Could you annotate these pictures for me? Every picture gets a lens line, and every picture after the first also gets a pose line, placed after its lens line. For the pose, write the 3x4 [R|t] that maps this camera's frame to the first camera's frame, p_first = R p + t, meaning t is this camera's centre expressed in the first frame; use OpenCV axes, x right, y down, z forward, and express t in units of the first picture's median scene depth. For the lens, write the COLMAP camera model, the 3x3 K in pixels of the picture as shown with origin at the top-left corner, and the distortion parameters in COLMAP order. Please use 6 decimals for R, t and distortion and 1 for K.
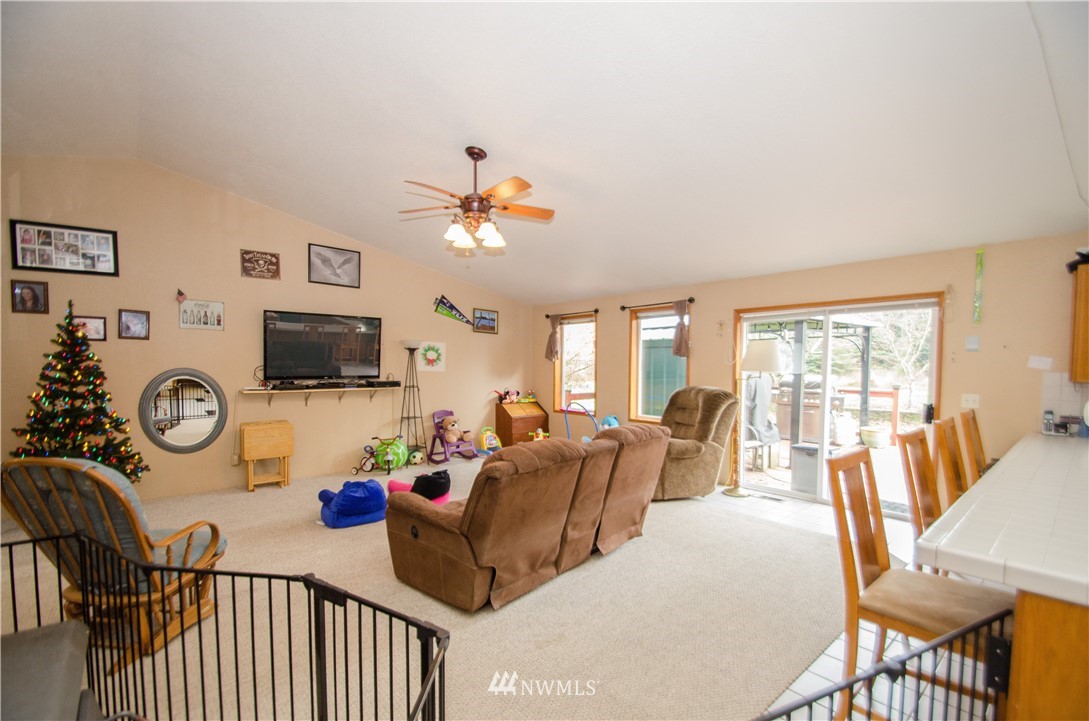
lens RADIAL K [[476.6, 0, 539.9], [0, 476.6, 385.2], [0, 0, 1]] dist [0.015040, -0.012871]
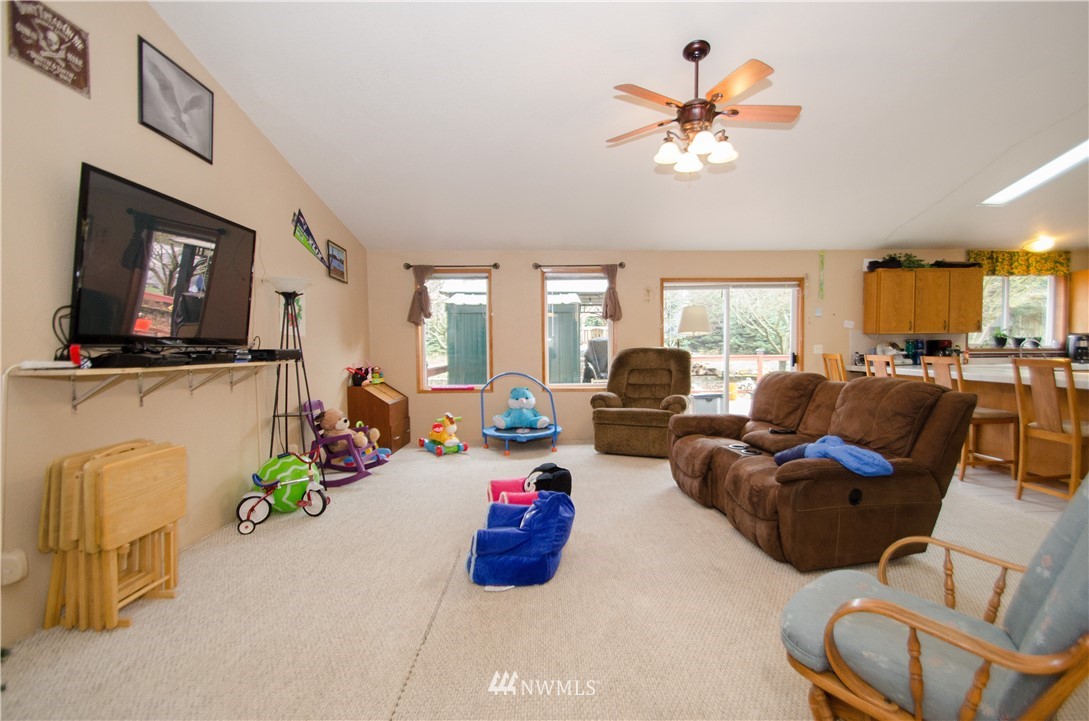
lens RADIAL K [[510.2, 0, 569.0], [0, 510.2, 373.4], [0, 0, 1]] dist [0.002611, -0.013534]
pose [[0.616922, -0.048724, 0.785515, -0.627390], [0.047834, 0.998558, 0.024372, 0.022115], [-0.785569, 0.022538, 0.618363, 0.417415]]
